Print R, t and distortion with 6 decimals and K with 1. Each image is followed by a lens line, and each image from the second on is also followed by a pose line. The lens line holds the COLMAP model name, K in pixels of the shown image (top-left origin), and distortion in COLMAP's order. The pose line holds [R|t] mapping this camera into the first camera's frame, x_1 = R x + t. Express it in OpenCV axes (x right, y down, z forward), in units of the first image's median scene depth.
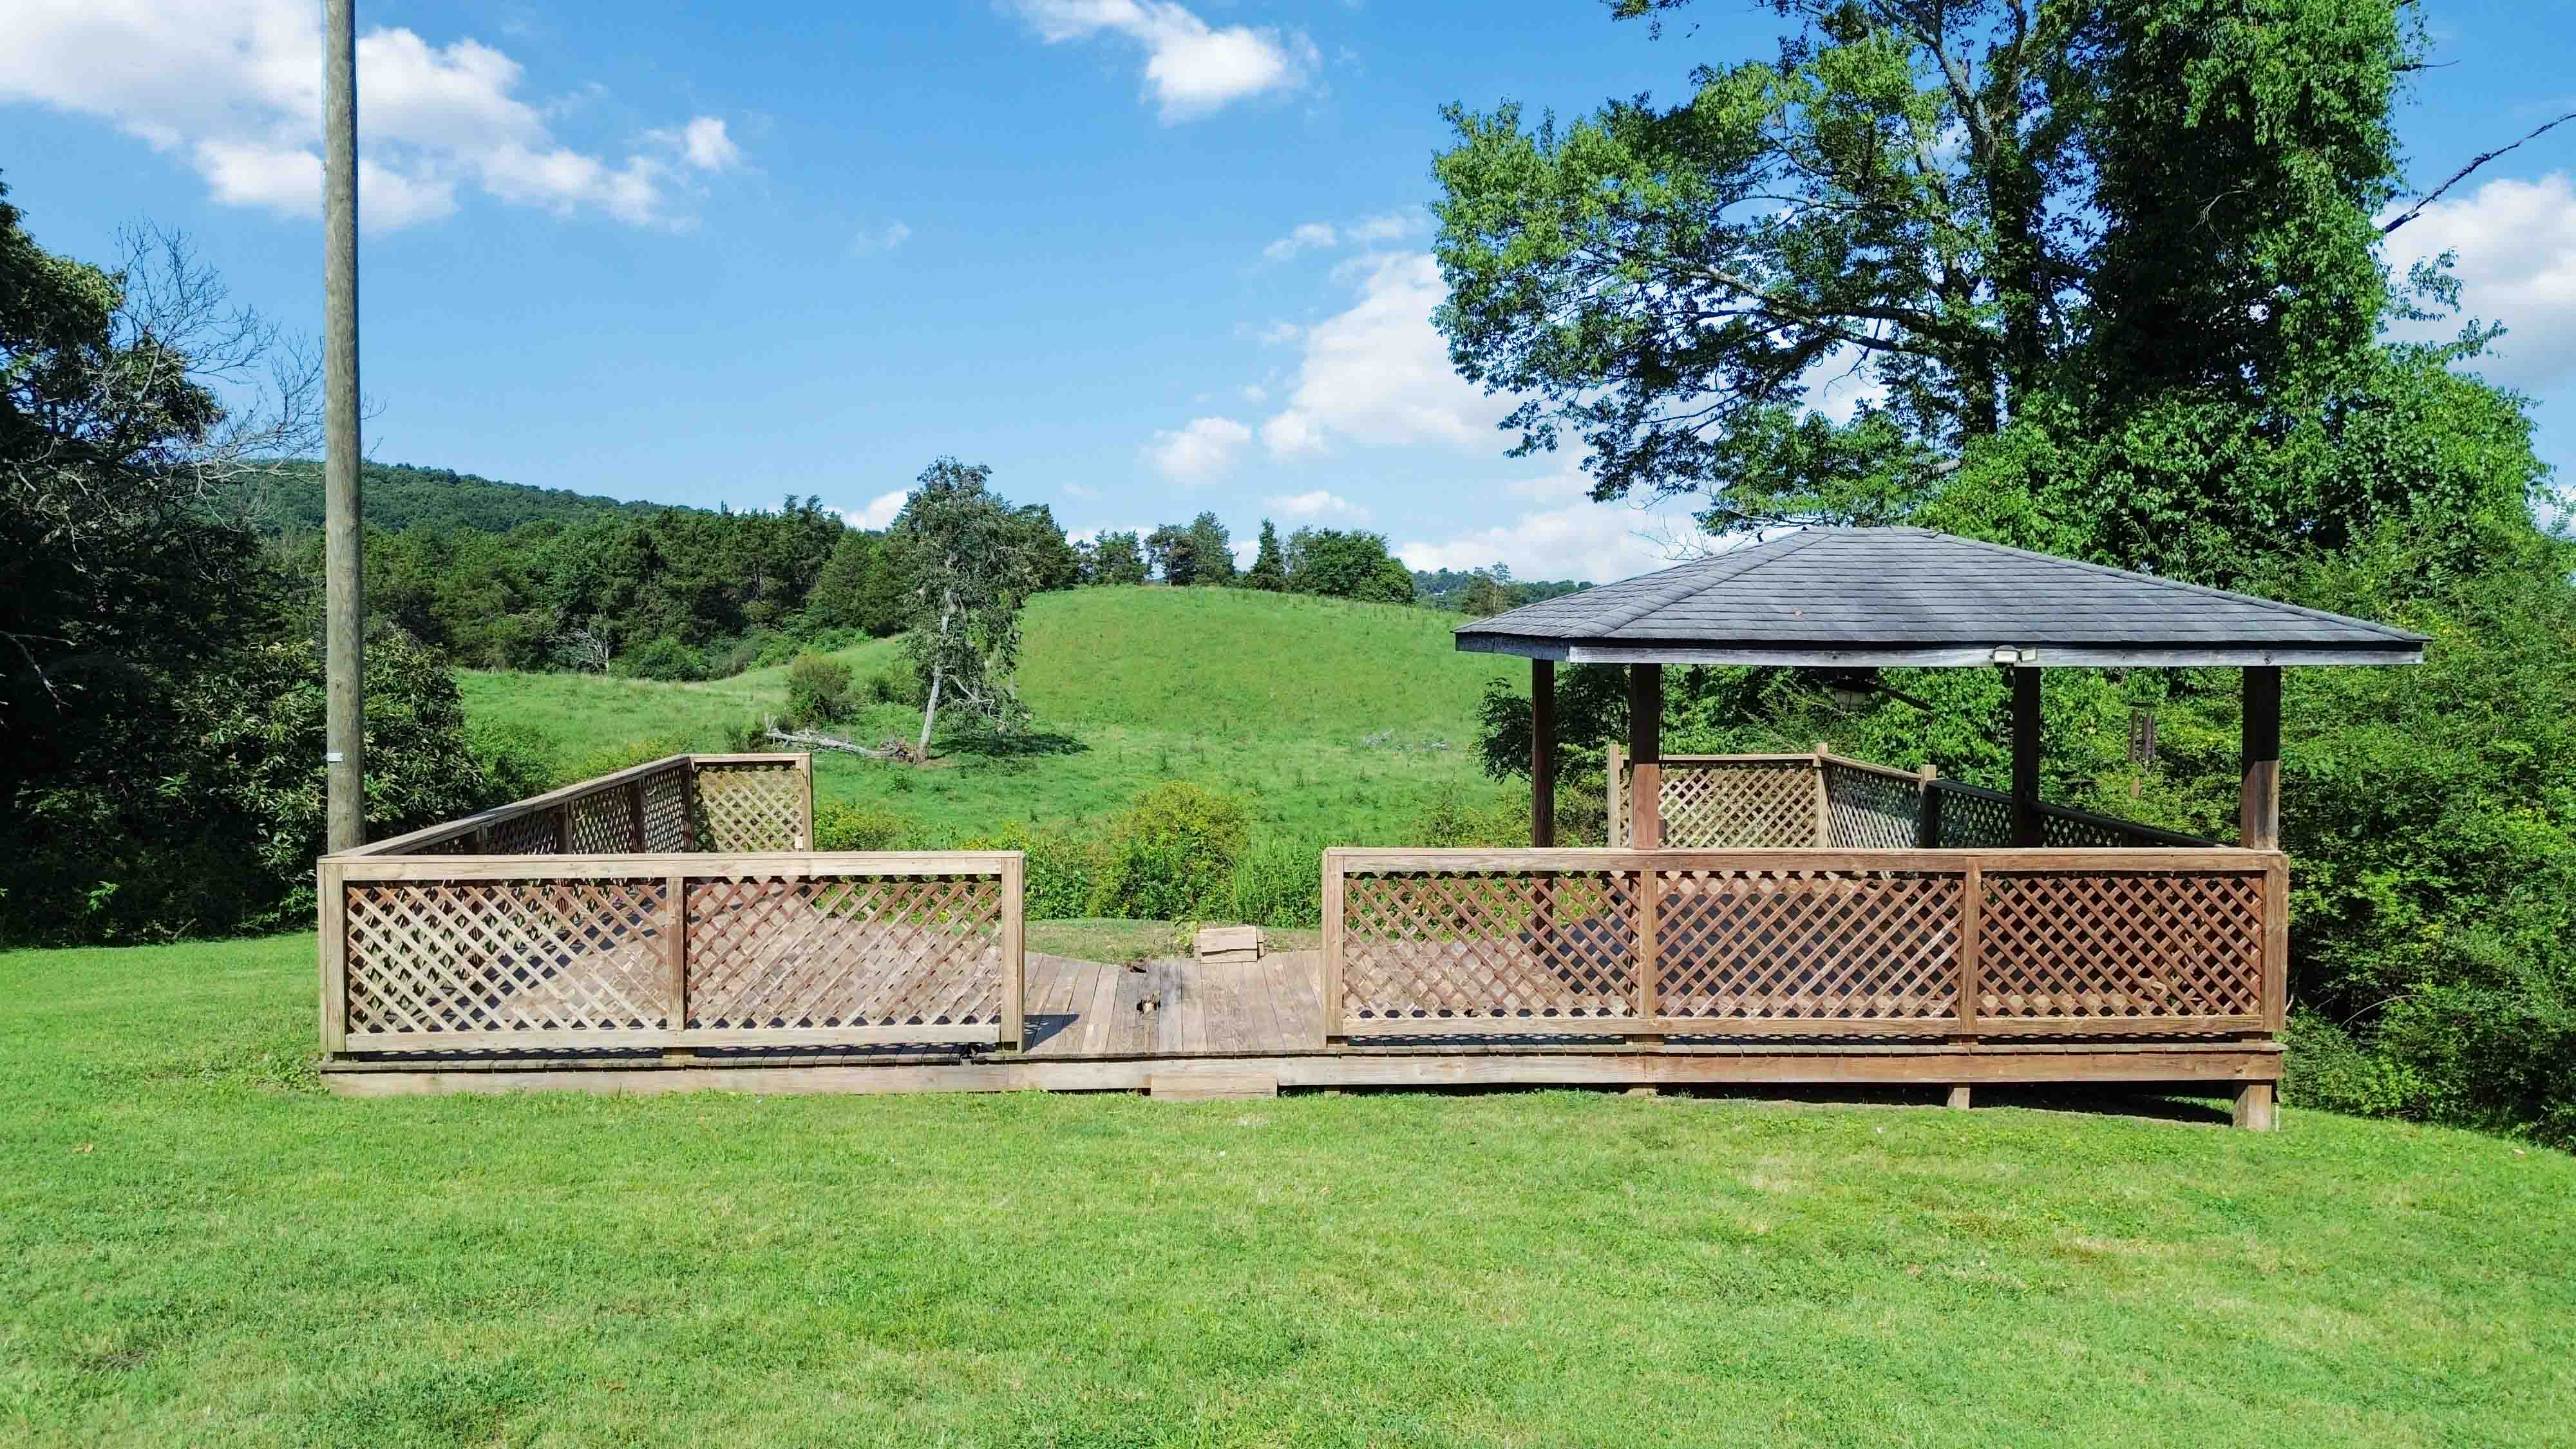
lens RADIAL K [[1817.6, 0, 1288.0], [0, 1817.6, 724.5], [0, 0, 1]] dist [0.101307, -0.106875]
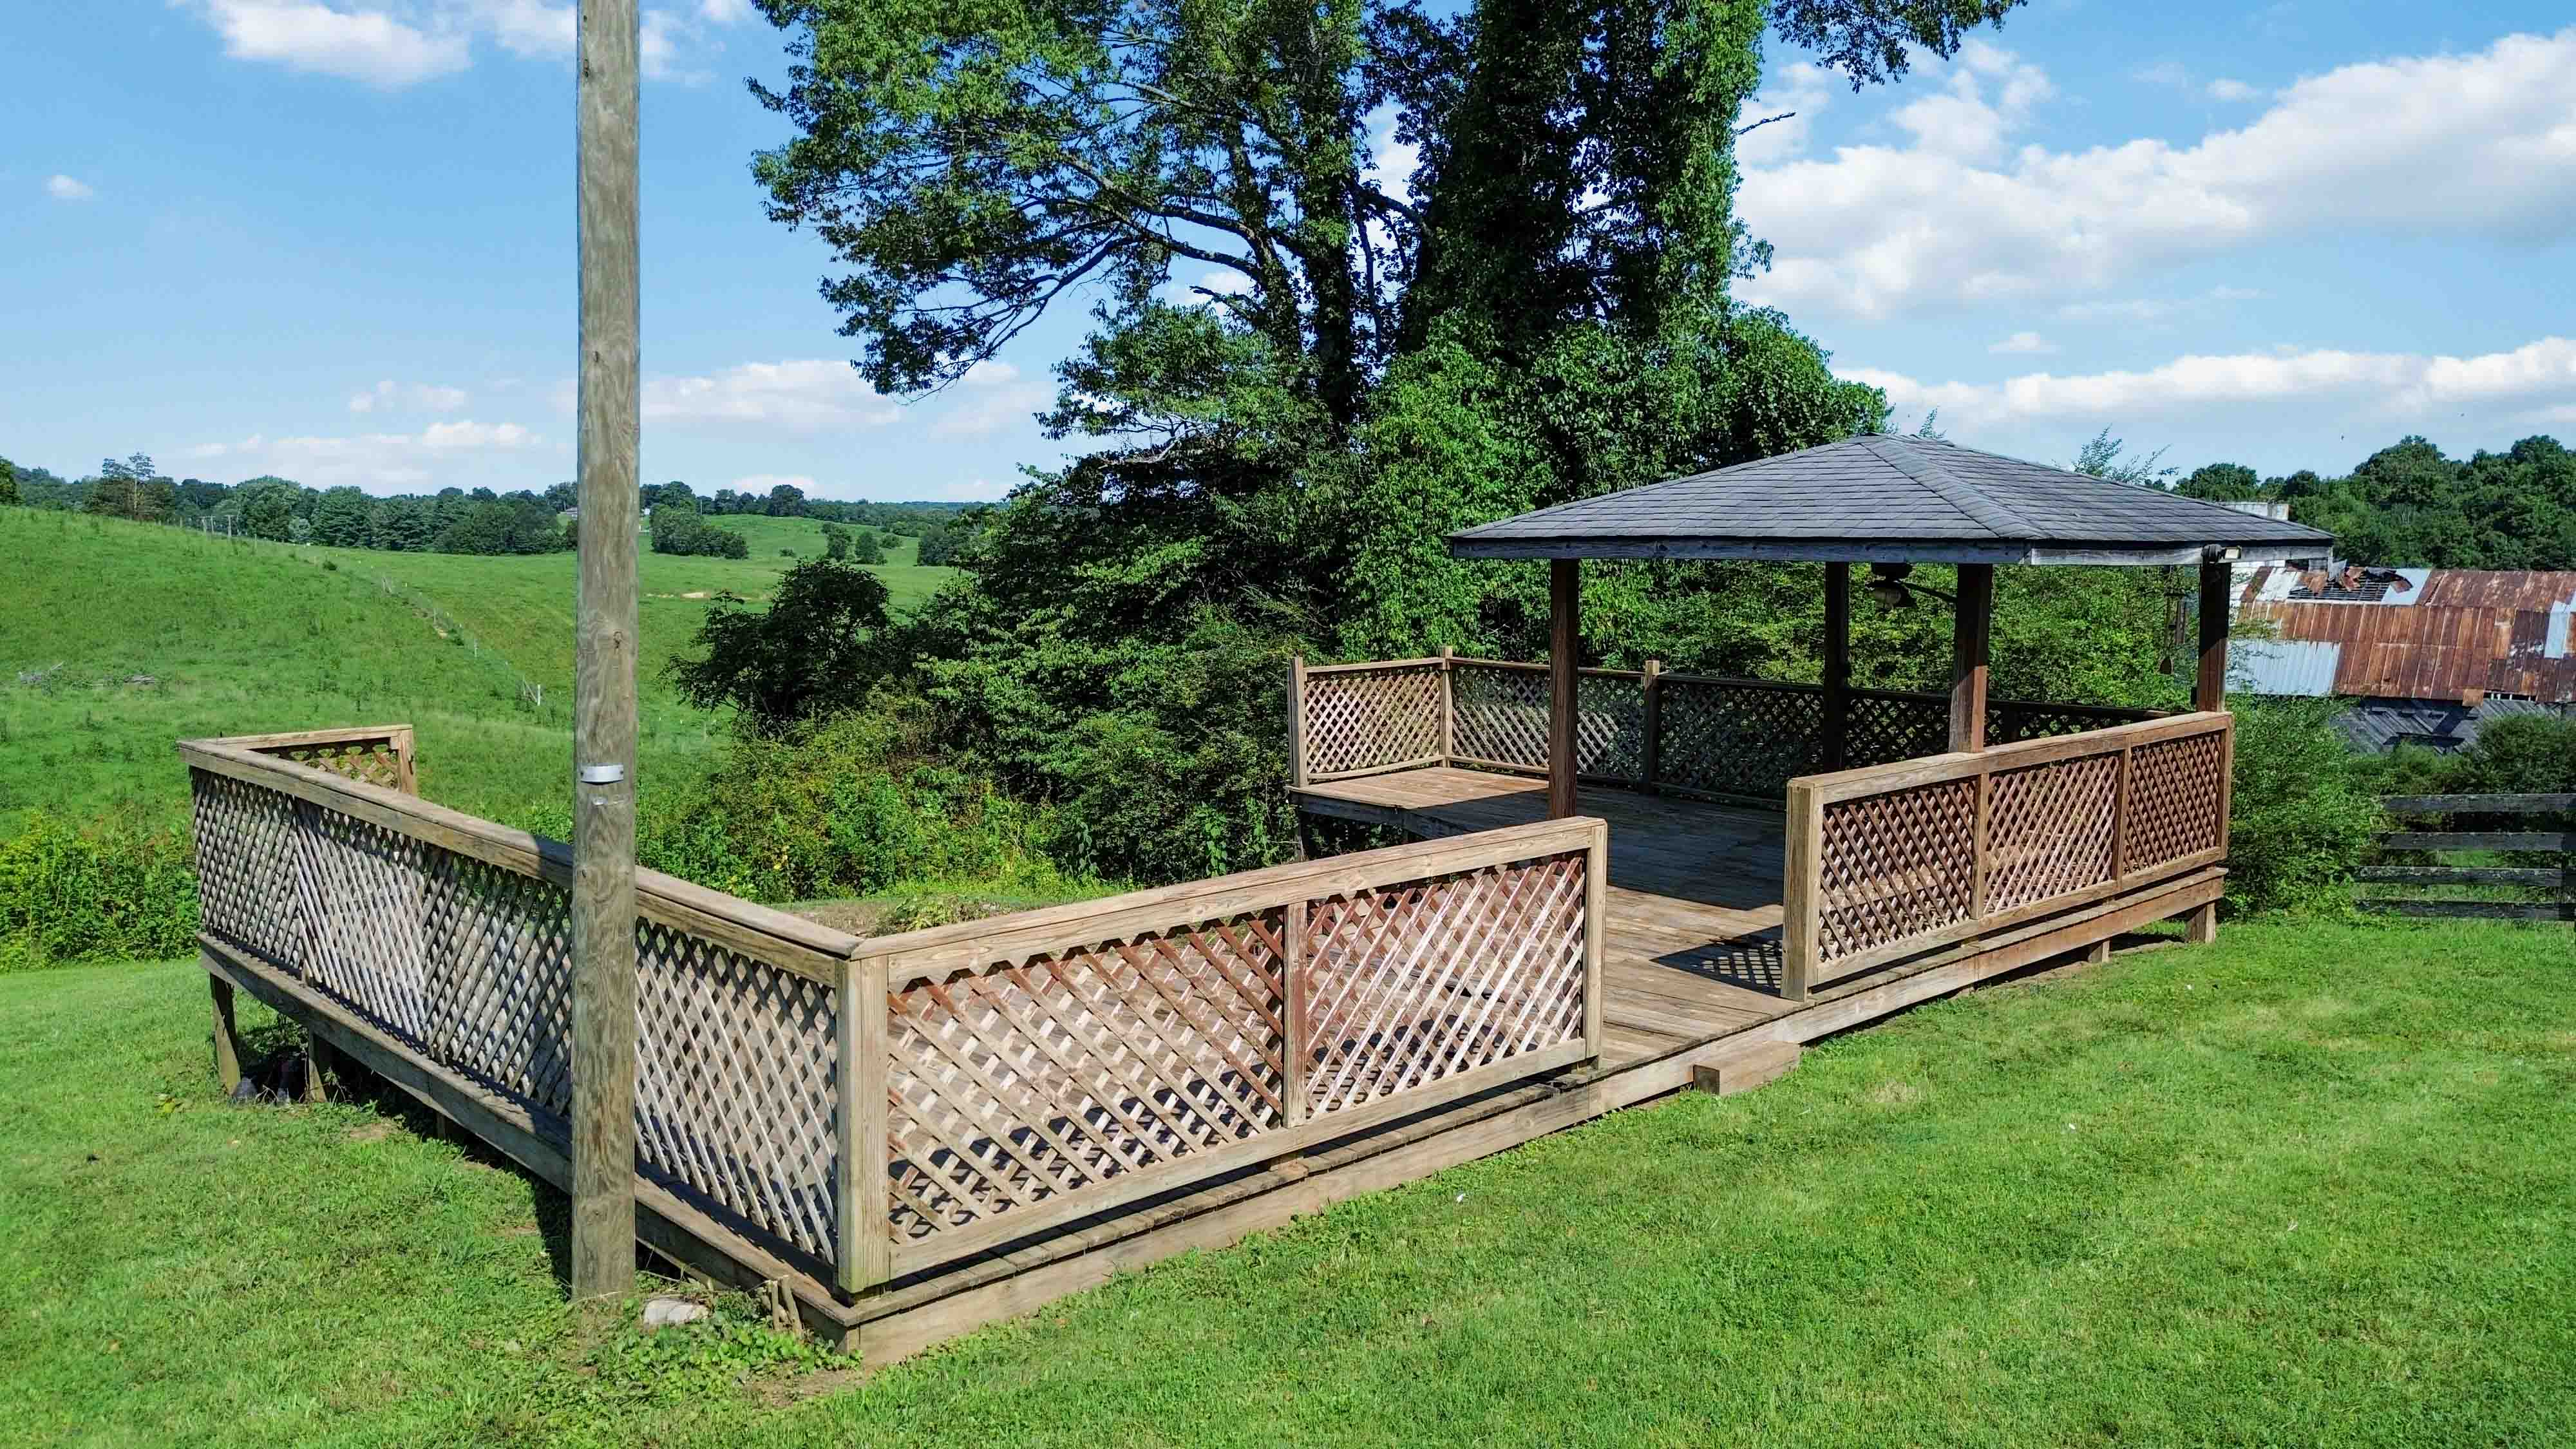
lens RADIAL K [[1817.6, 0, 1288.0], [0, 1817.6, 724.5], [0, 0, 1]] dist [0.101307, -0.106875]
pose [[0.766594, -0.071876, 0.638097, -0.753456], [0.039350, 0.997106, 0.065041, -0.028076], [-0.640926, -0.024751, 0.767204, 0.475511]]
